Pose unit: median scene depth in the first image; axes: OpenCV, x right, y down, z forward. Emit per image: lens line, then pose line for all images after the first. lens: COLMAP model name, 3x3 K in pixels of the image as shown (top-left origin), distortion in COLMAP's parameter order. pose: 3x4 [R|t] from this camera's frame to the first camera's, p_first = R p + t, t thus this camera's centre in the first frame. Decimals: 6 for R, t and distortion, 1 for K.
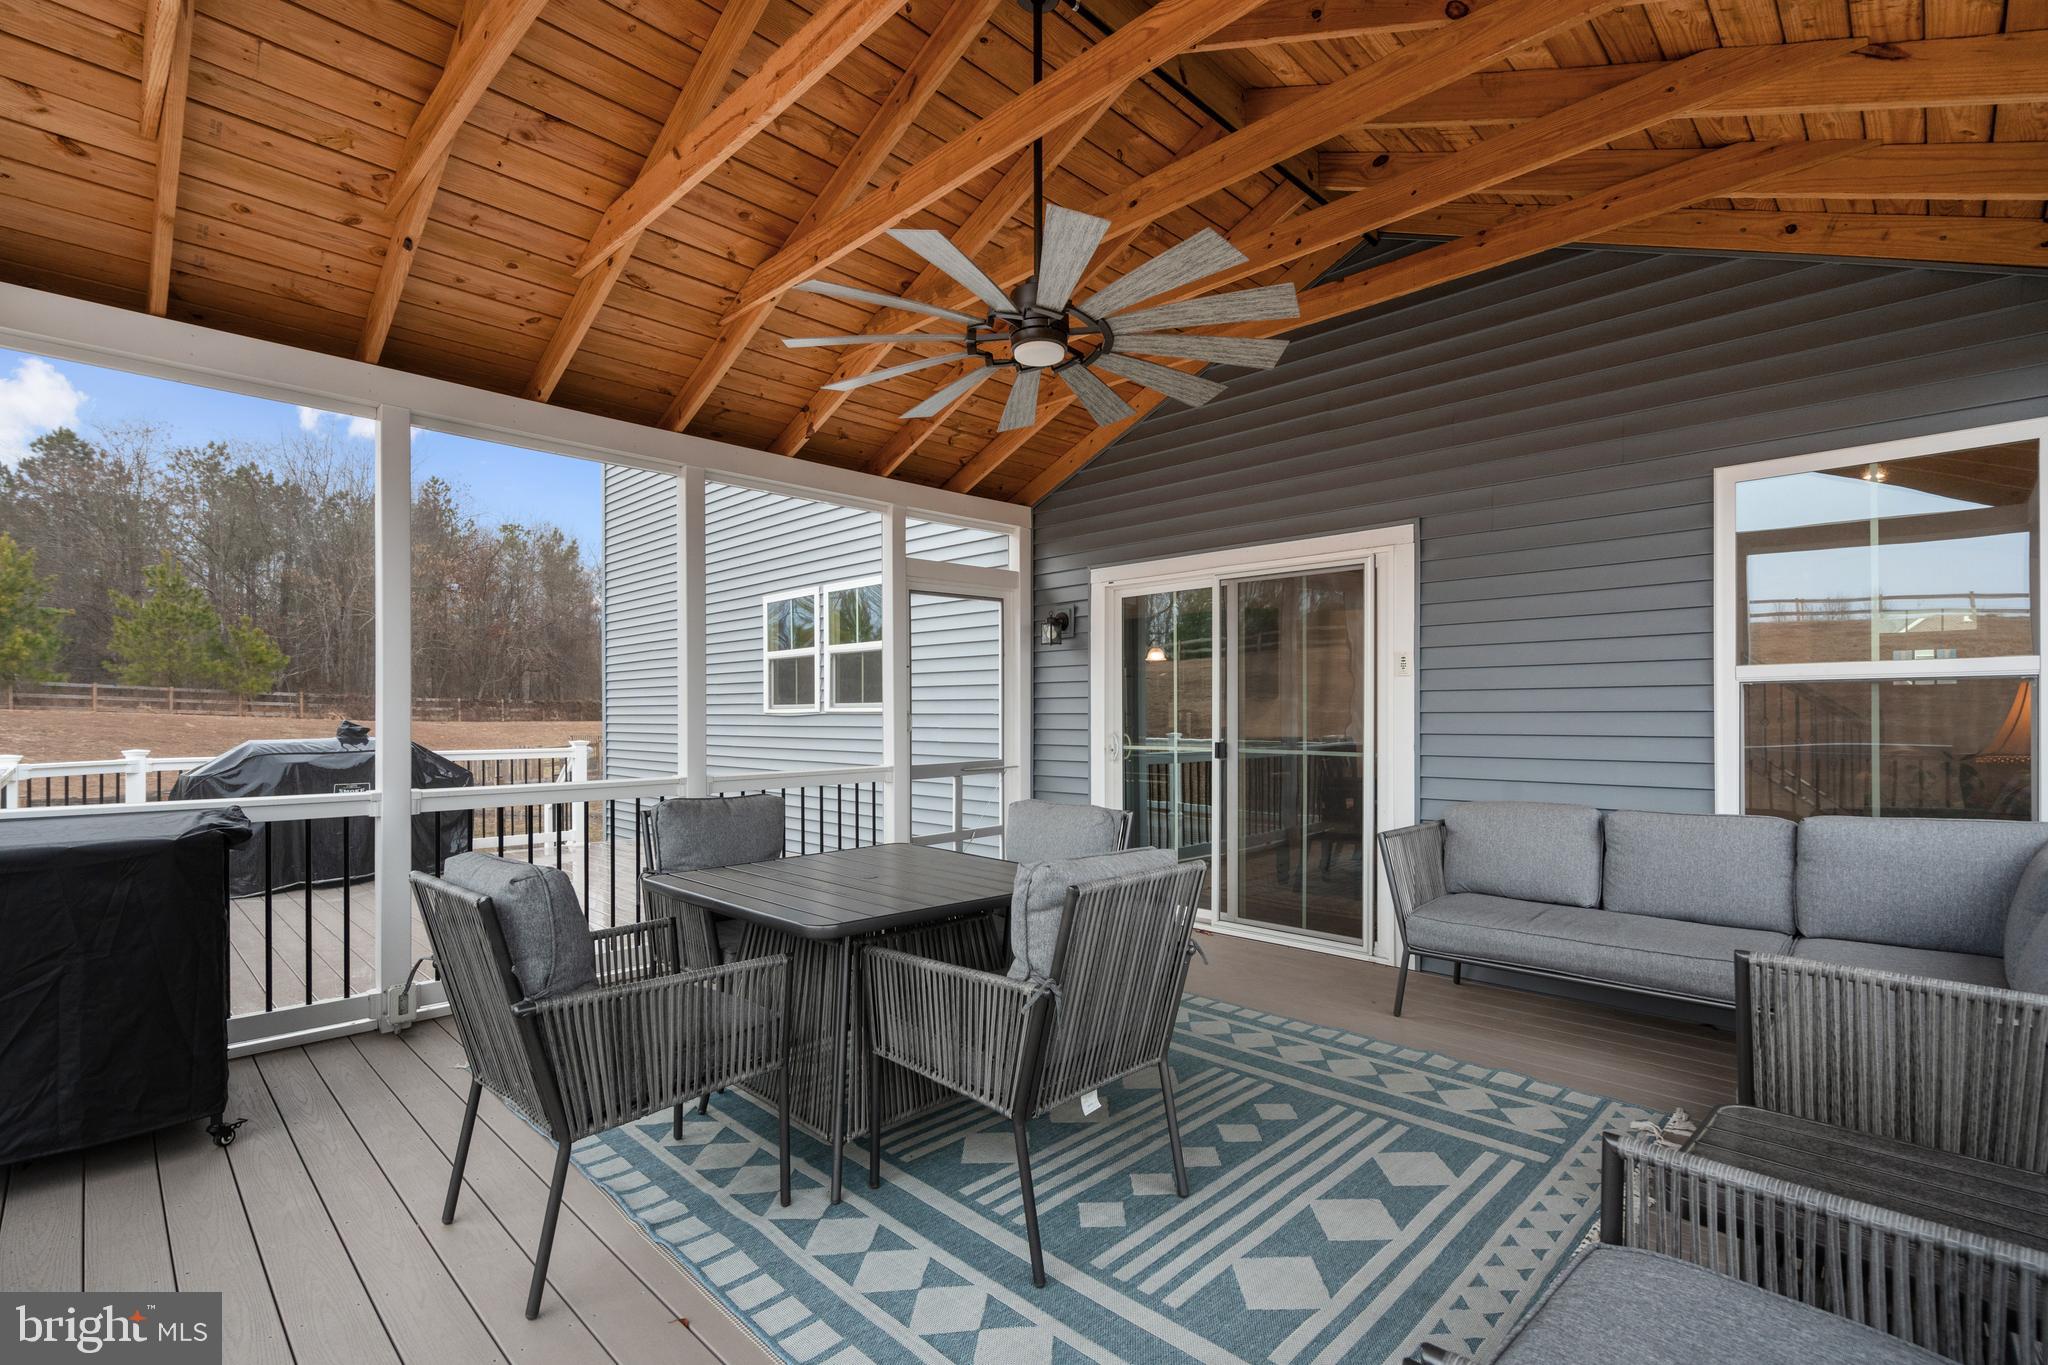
lens RADIAL K [[938.5, 0, 1021.9], [0, 938.5, 701.6], [0, 0, 1]] dist [-0.007119, 0.002195]
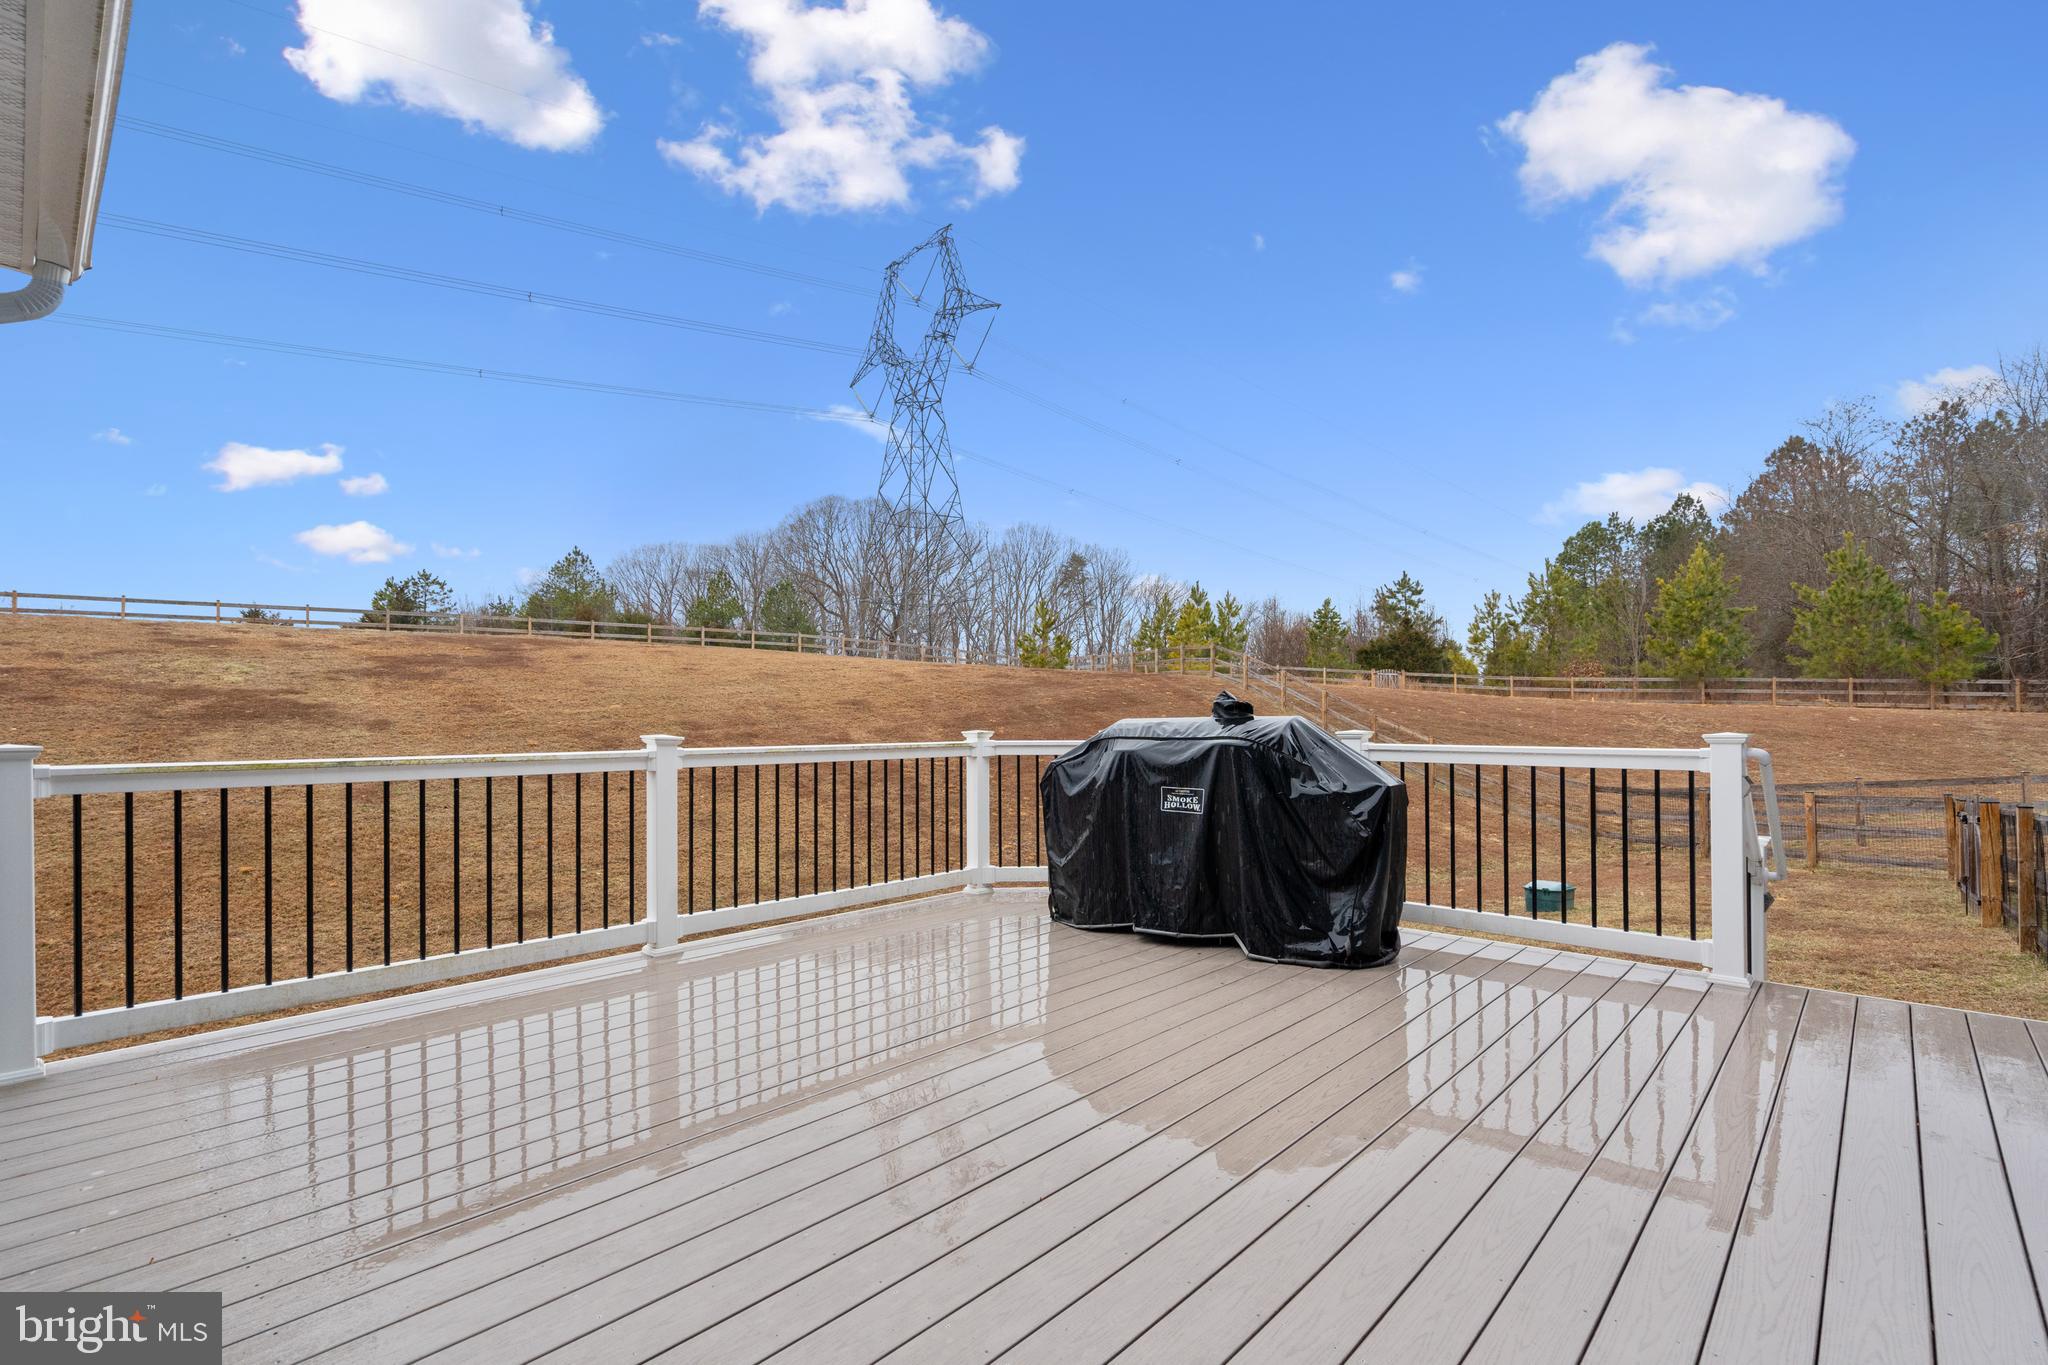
lens RADIAL K [[938.5, 0, 986.3], [0, 938.5, 700.5], [0, 0, 1]] dist [-0.007119, 0.002195]
pose [[0.022871, -0.016142, -0.999608, -0.008257], [0.018695, 0.999702, -0.015716, 0.005069], [0.999564, -0.018329, 0.023166, 0.124646]]
